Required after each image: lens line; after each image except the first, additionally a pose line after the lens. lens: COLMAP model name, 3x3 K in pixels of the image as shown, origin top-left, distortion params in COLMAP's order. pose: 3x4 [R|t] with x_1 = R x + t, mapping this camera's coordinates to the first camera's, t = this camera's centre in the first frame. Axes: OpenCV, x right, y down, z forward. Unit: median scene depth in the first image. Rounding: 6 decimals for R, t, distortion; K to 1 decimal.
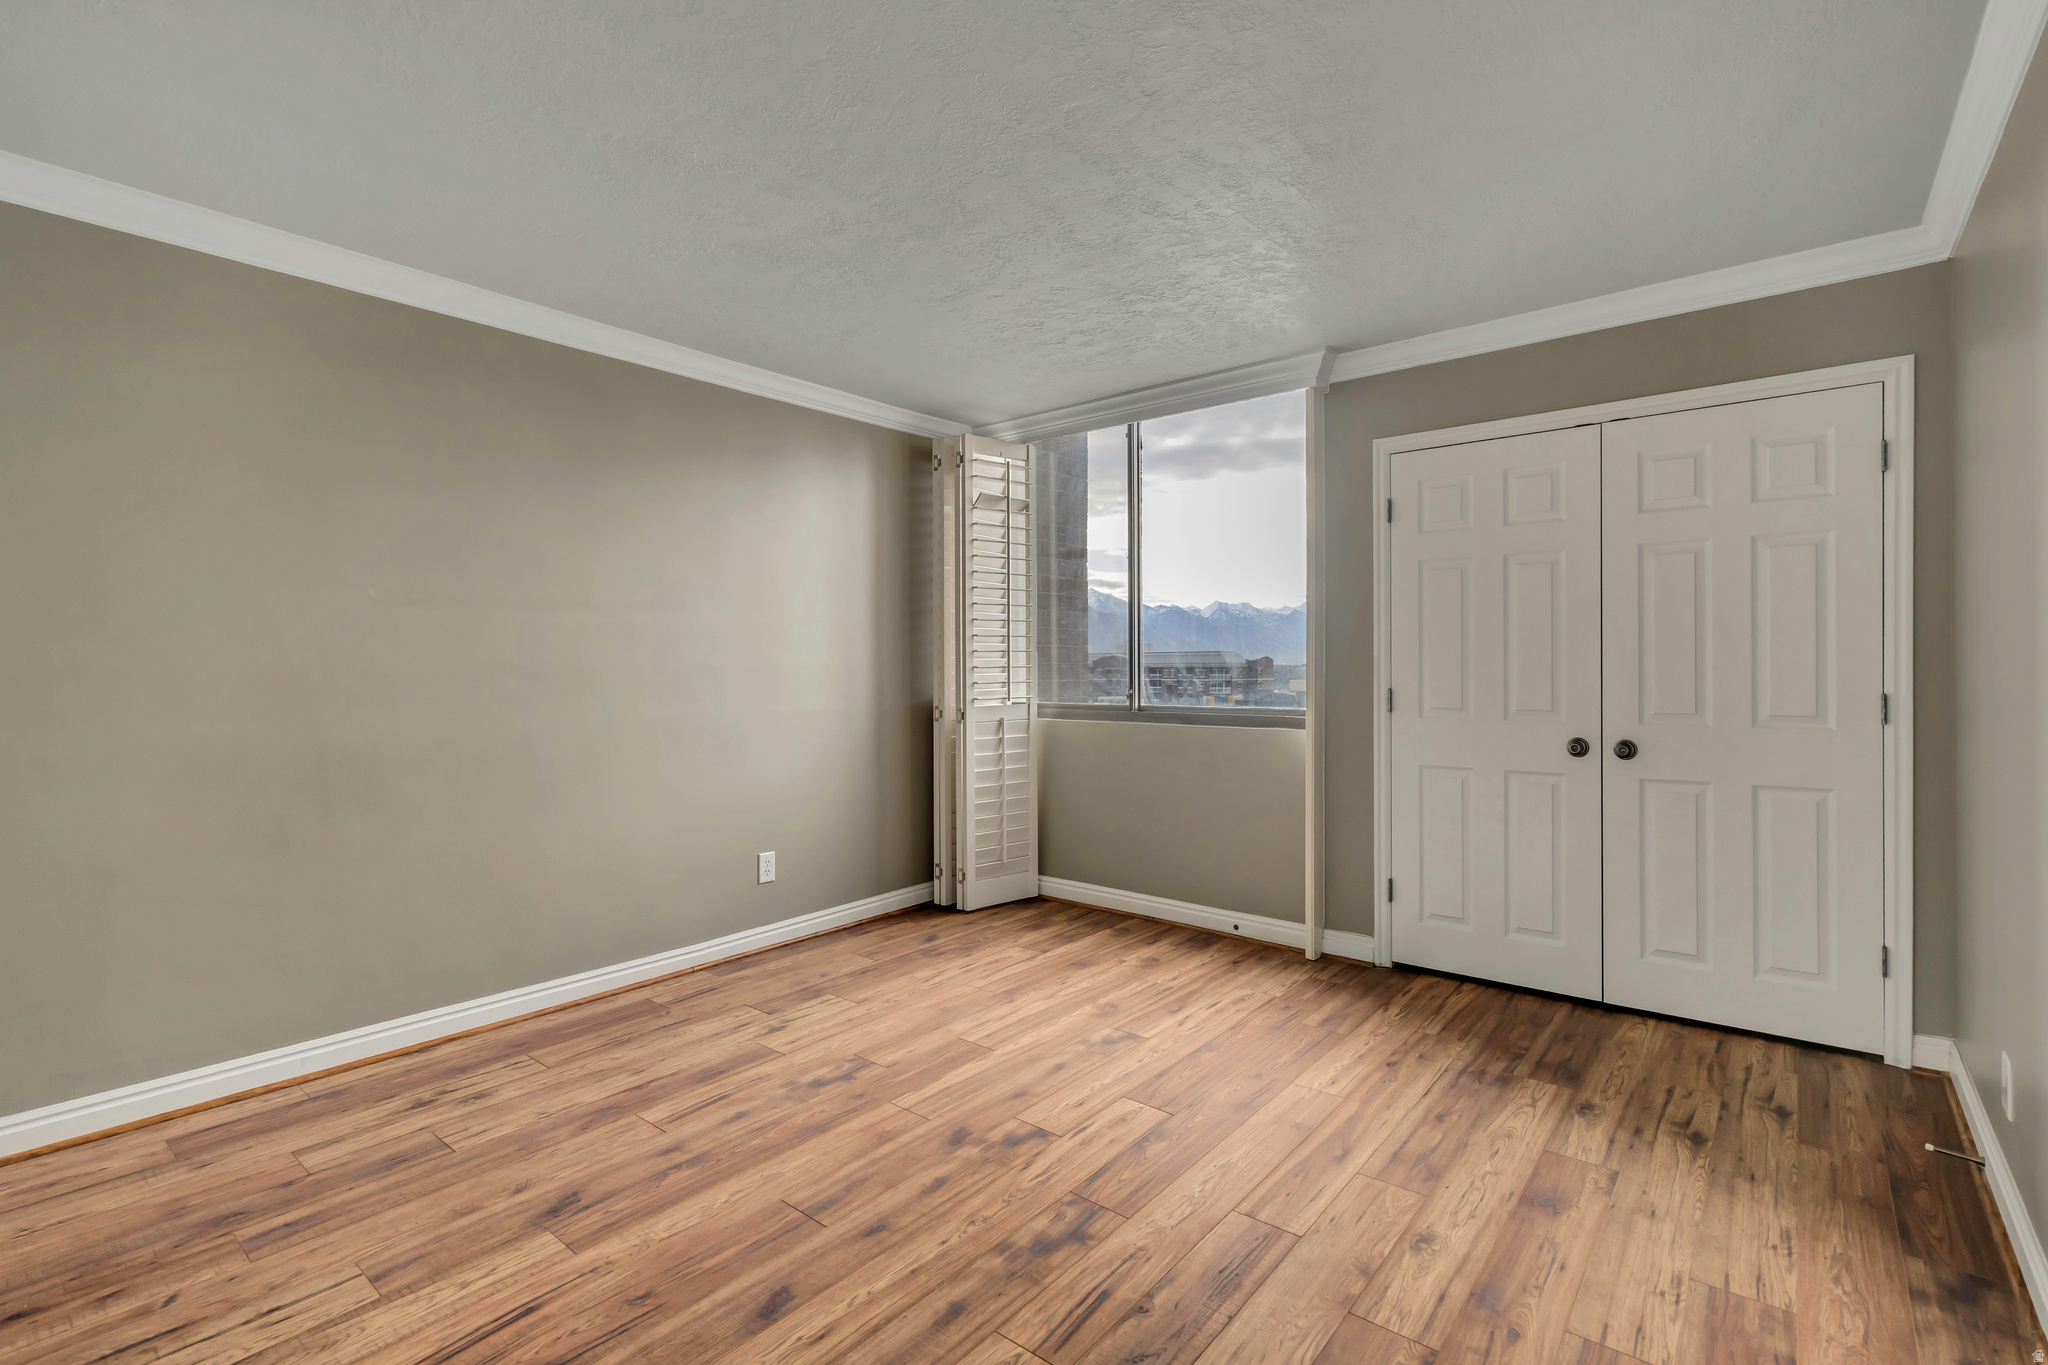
lens RADIAL K [[946.7, 0, 1017.3], [0, 946.7, 671.8], [0, 0, 1]] dist [0.002286, 0.001048]
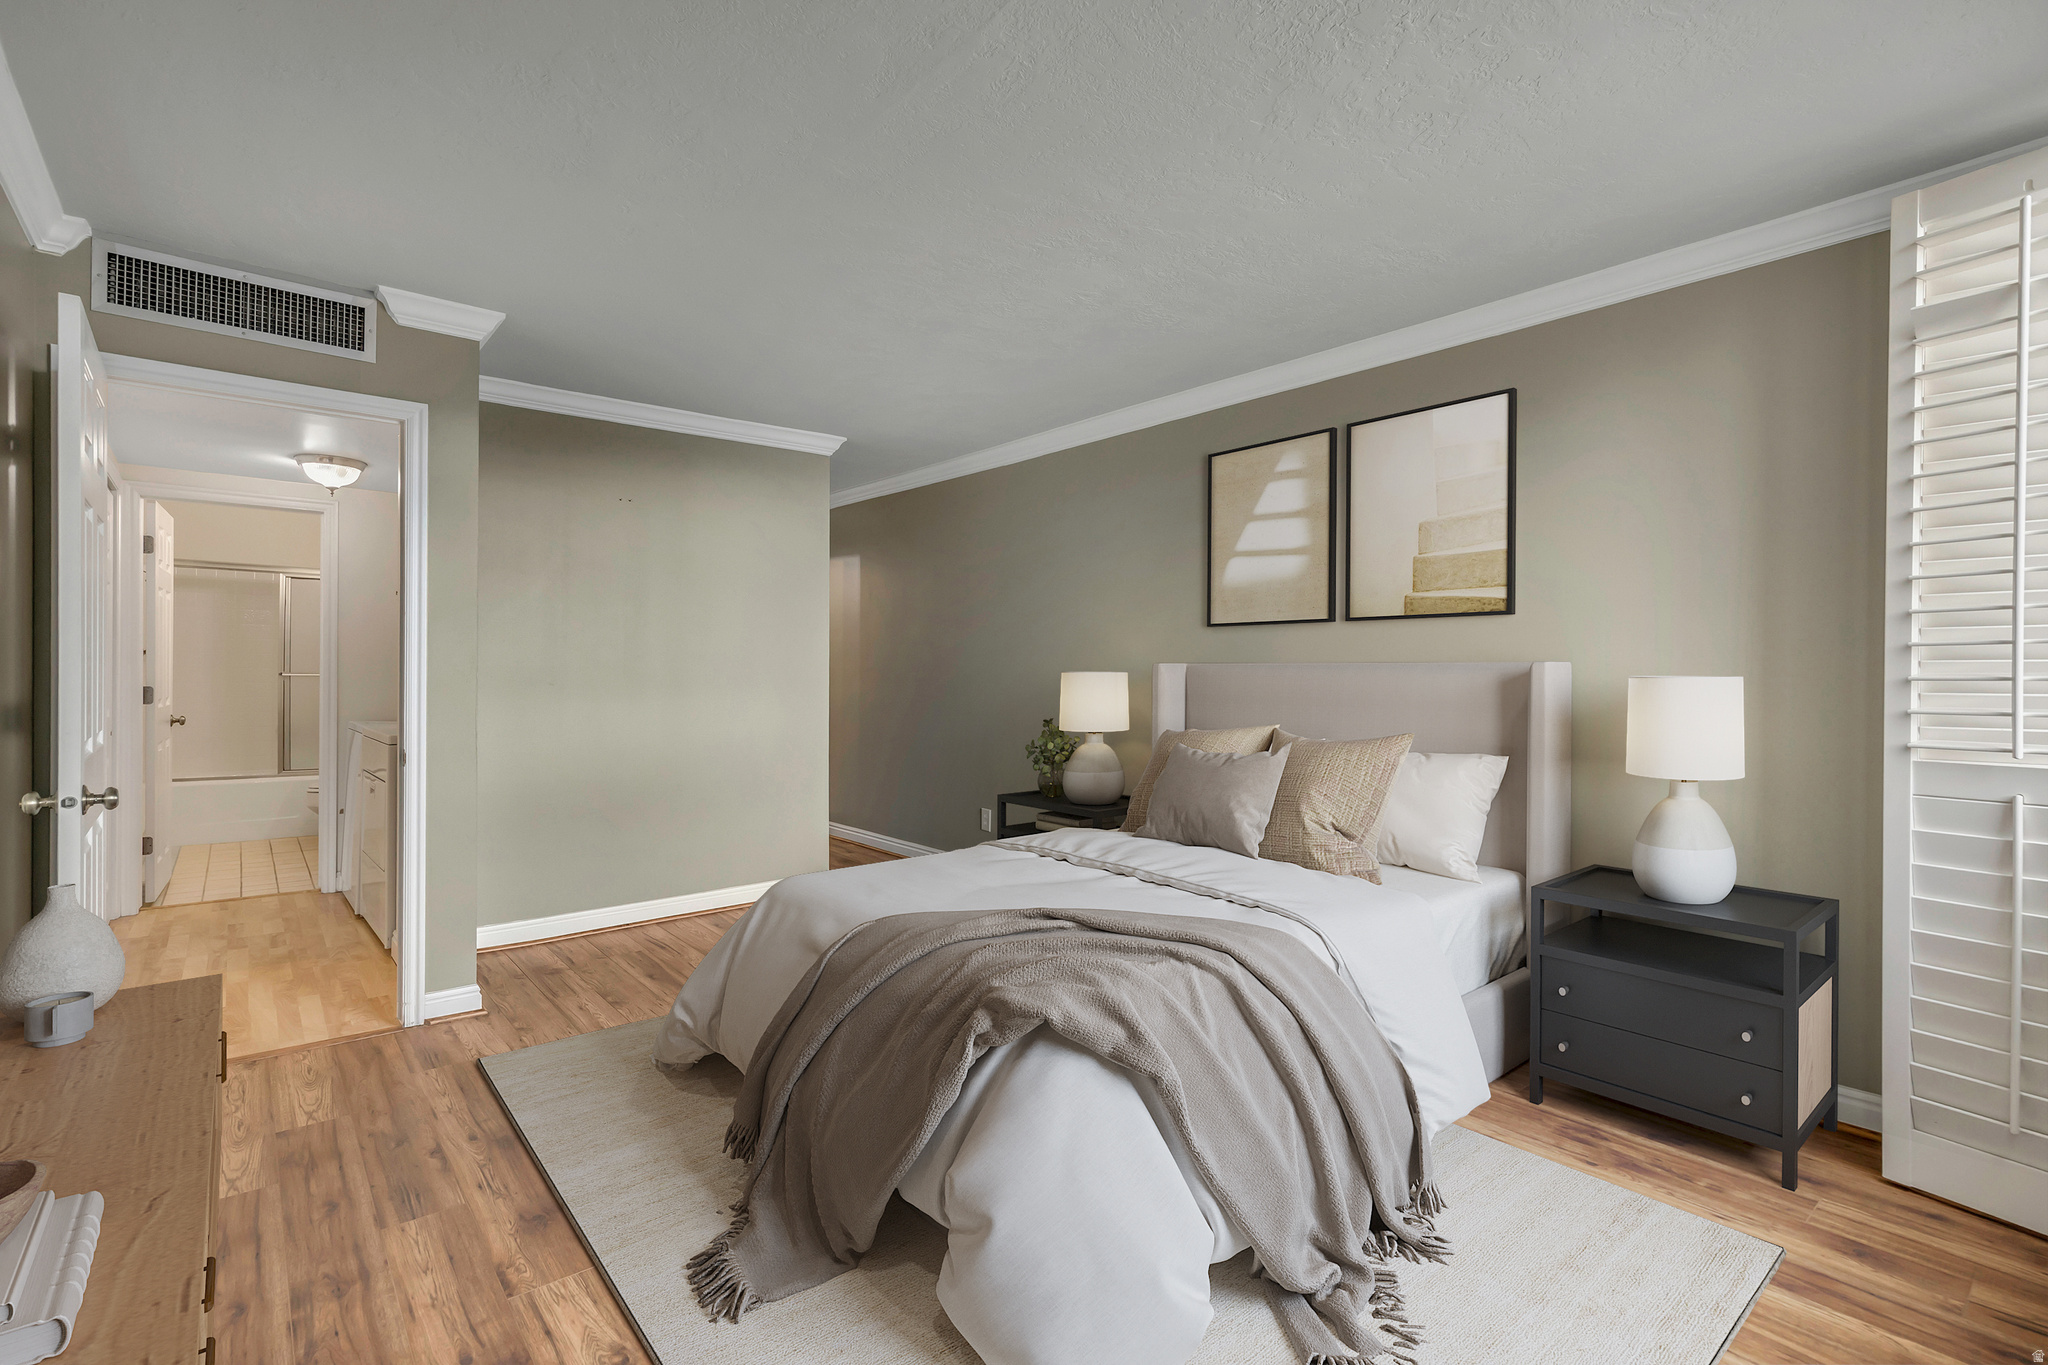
lens RADIAL K [[946.7, 0, 1017.3], [0, 946.7, 671.8], [0, 0, 1]] dist [0.002286, 0.001048]
pose [[-0.195767, 0.002795, -0.980646, 1.242487], [-0.008669, 0.999952, 0.004580, -0.014654], [0.980612, 0.009398, -0.195733, 1.582845]]
